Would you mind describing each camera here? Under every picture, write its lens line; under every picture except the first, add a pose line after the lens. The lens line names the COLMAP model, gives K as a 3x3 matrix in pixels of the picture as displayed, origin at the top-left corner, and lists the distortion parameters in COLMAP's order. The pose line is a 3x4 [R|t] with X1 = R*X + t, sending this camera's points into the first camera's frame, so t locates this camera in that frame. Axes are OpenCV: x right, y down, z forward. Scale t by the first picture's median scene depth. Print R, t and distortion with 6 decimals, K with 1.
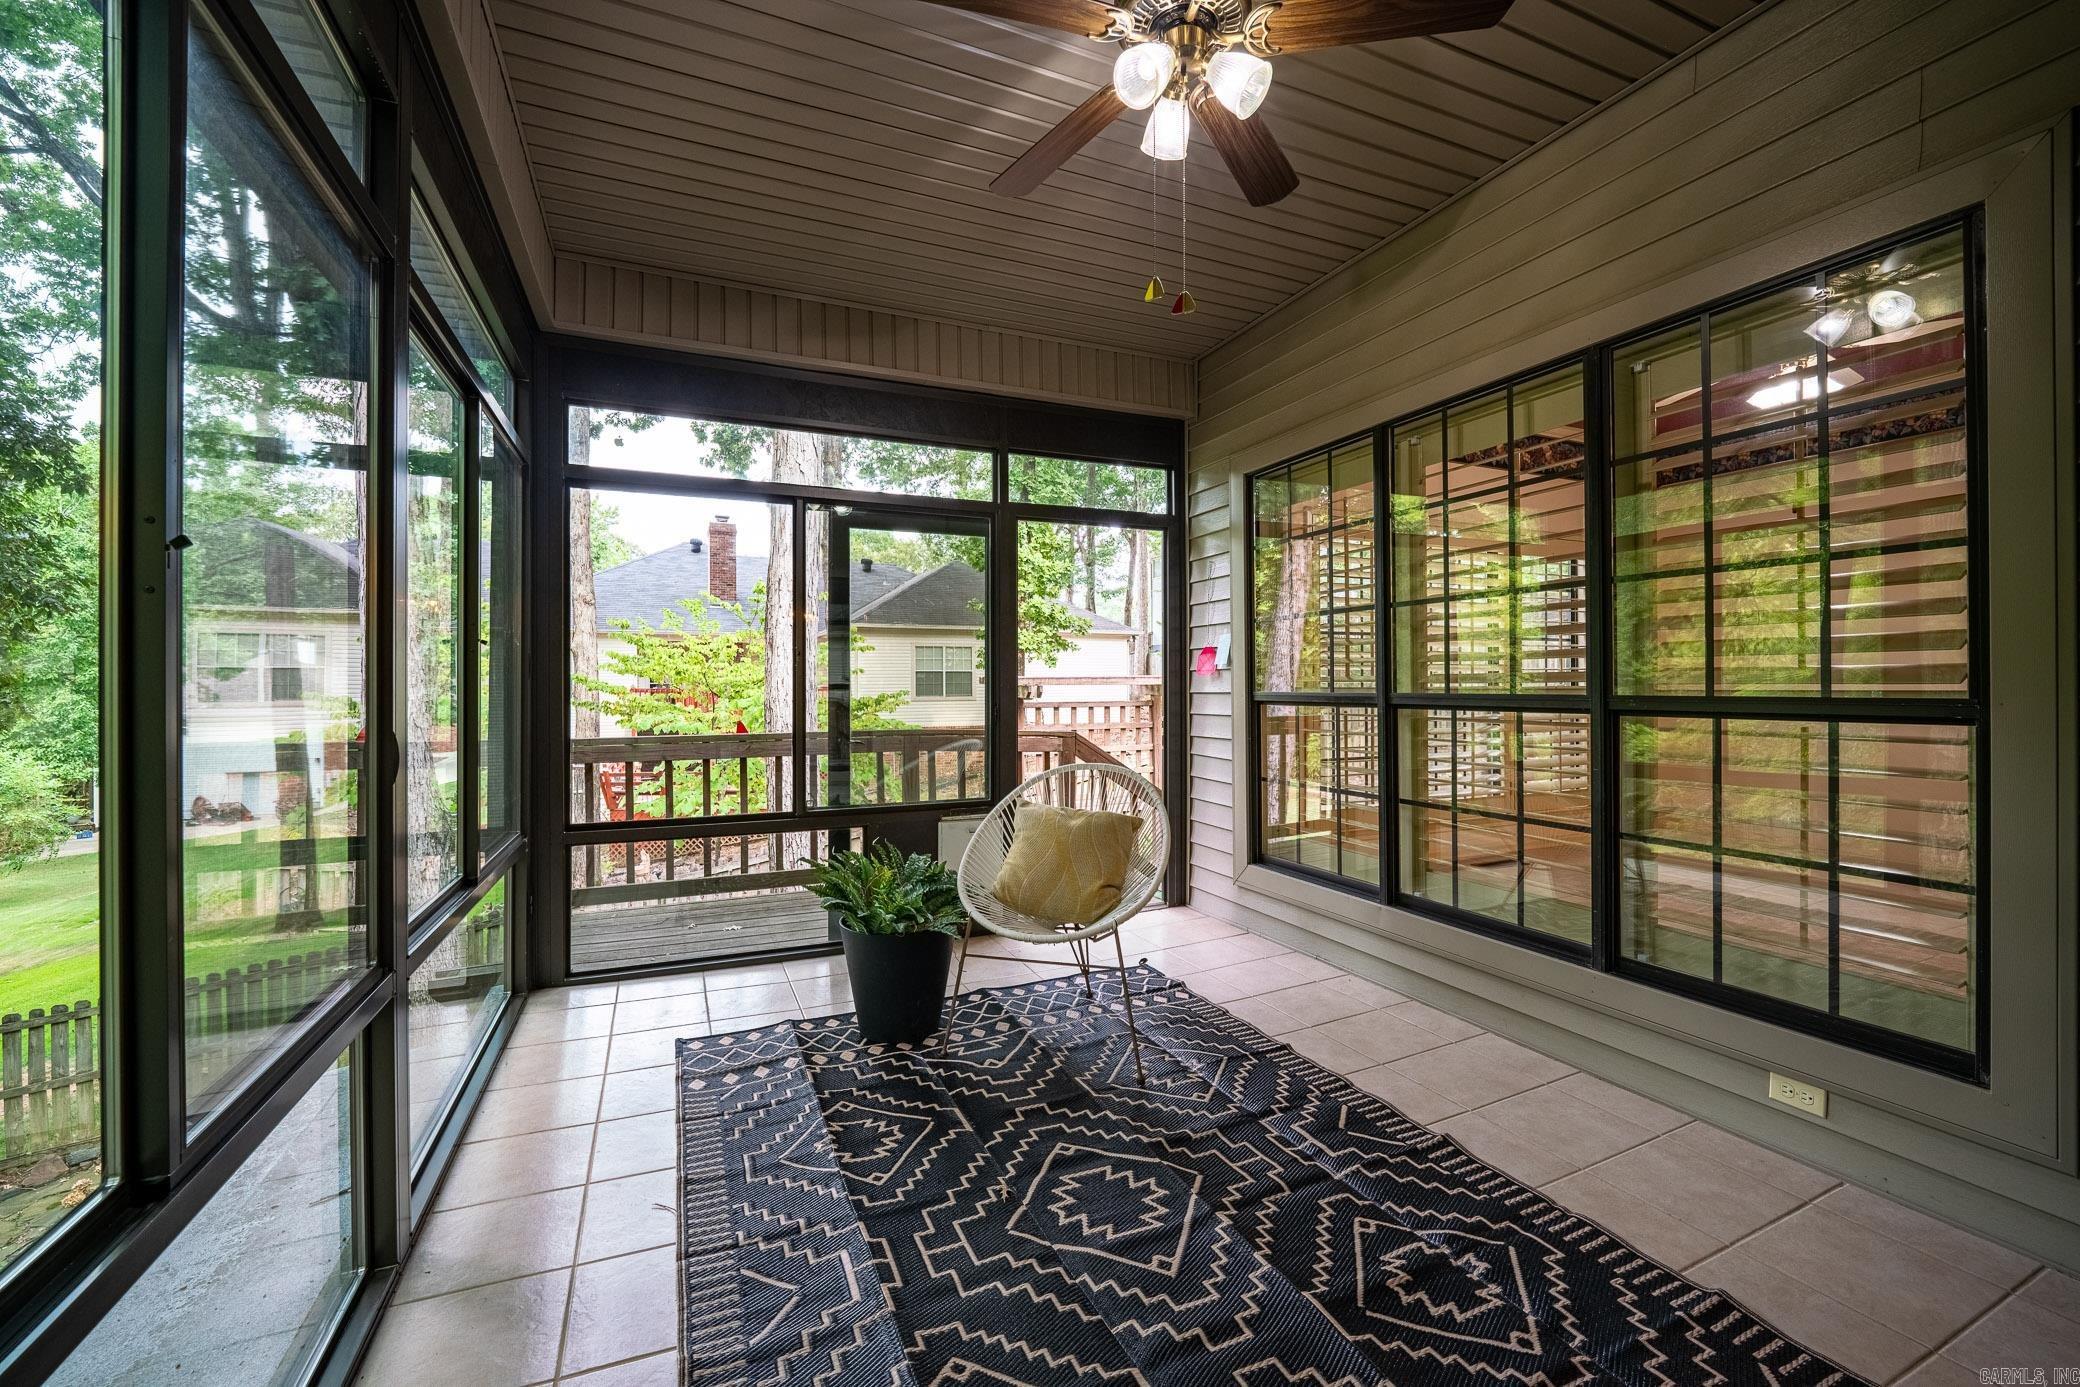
lens RADIAL K [[838.5, 0, 1041.7], [0, 838.5, 685.5], [0, 0, 1]] dist [-0.001005, -0.000261]
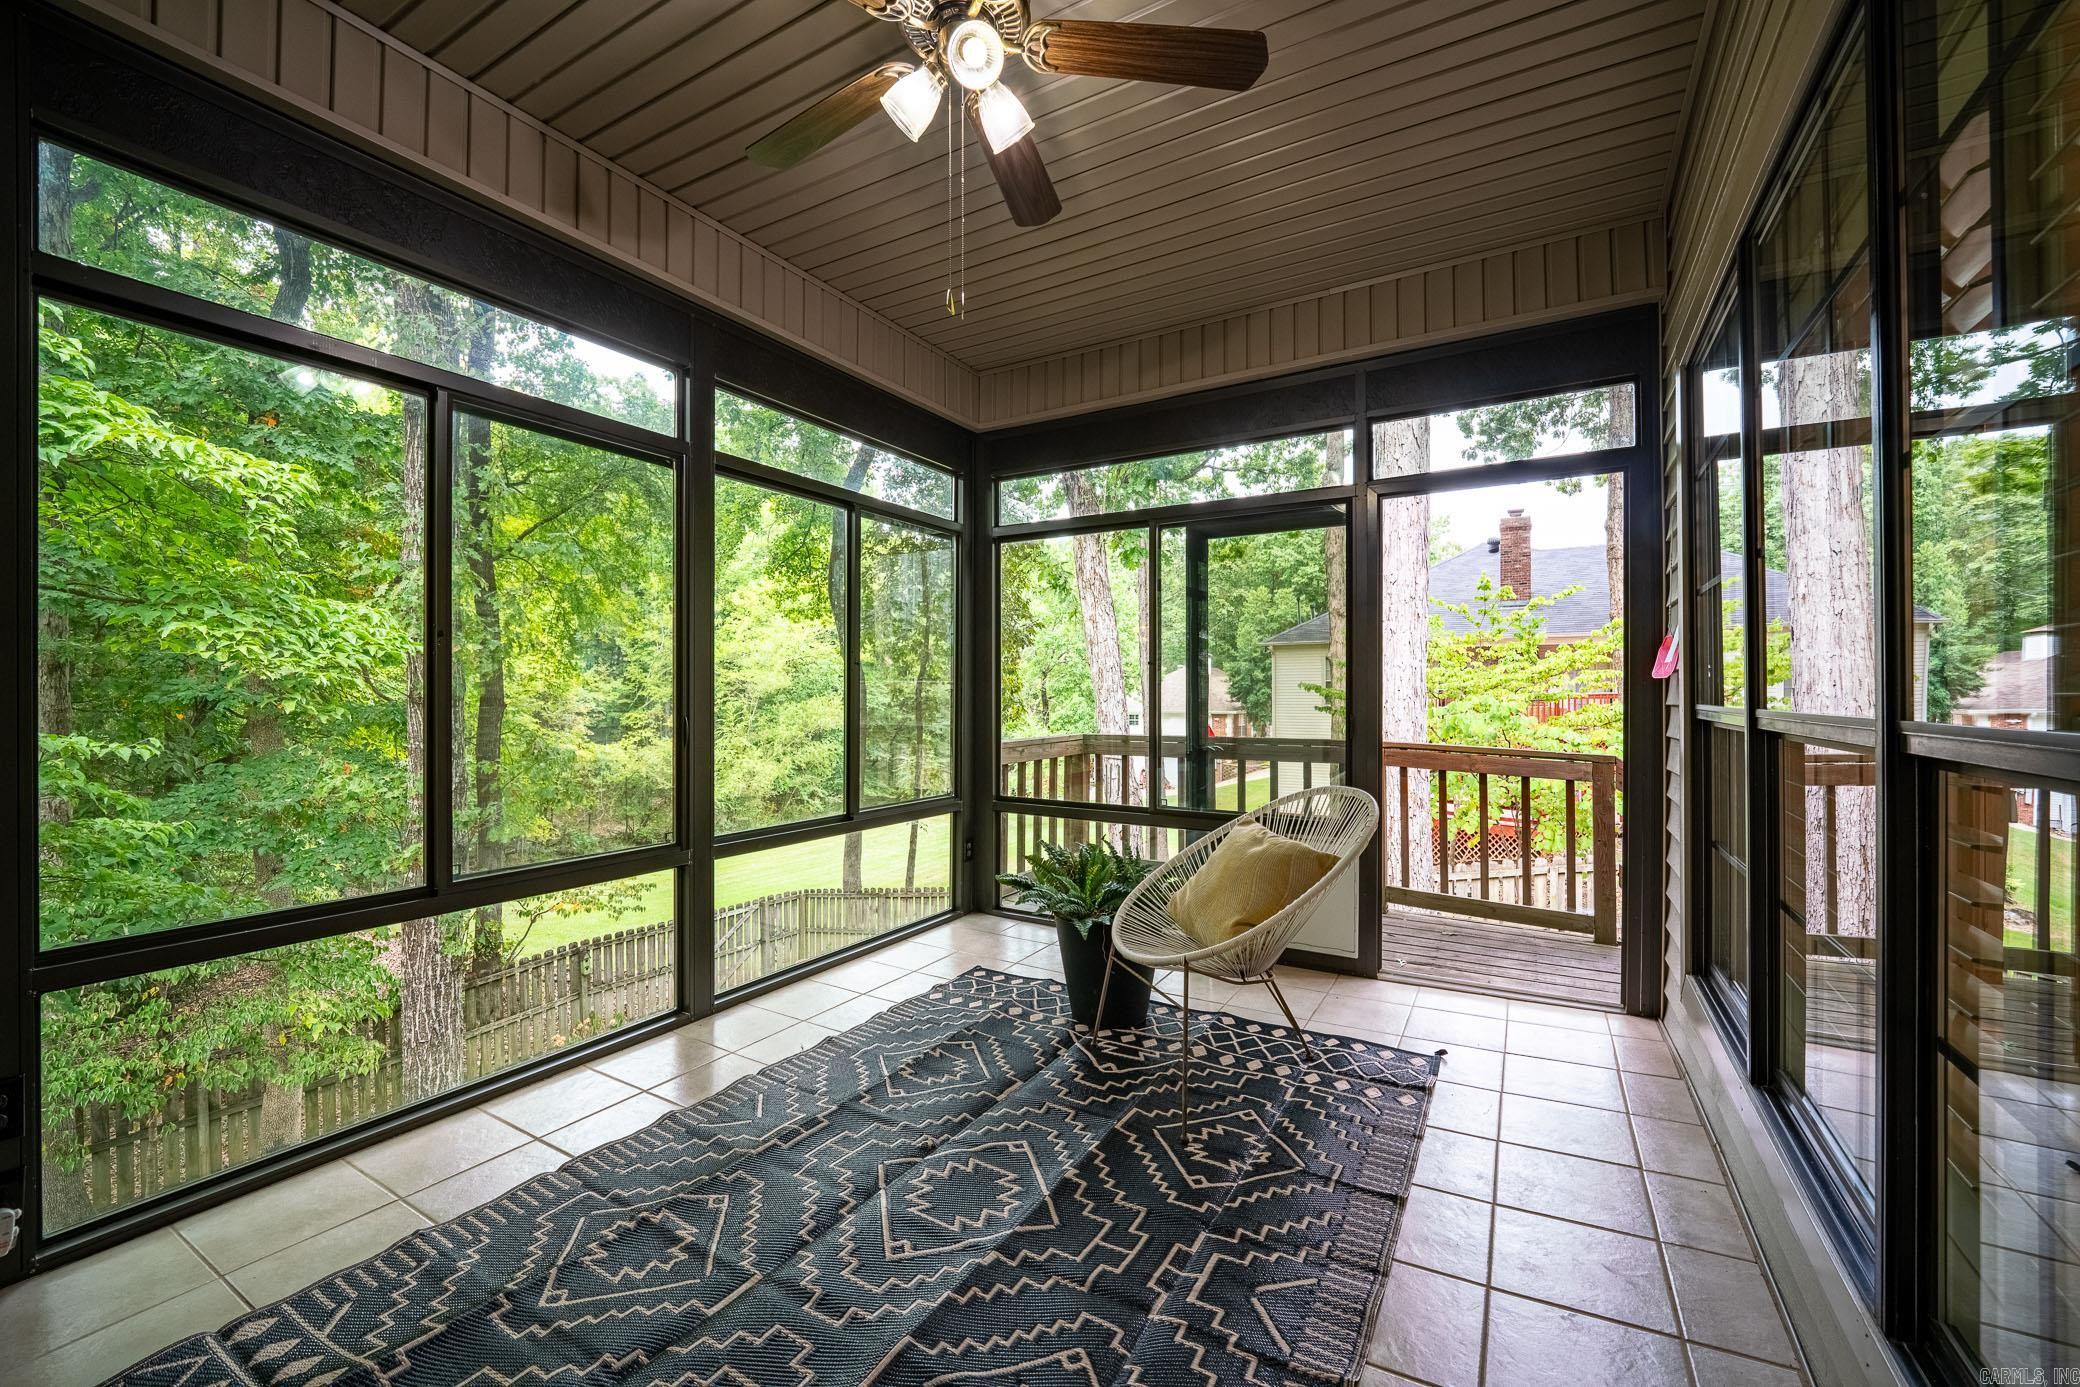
lens RADIAL K [[838.5, 0, 1046.8], [0, 838.5, 686.8], [0, 0, 1]] dist [-0.001005, -0.000261]
pose [[0.587358, -0.002887, -0.809322, 0.599746], [-0.001627, 0.999987, -0.004747, -0.000866], [0.809326, 0.004105, 0.587346, 0.292730]]
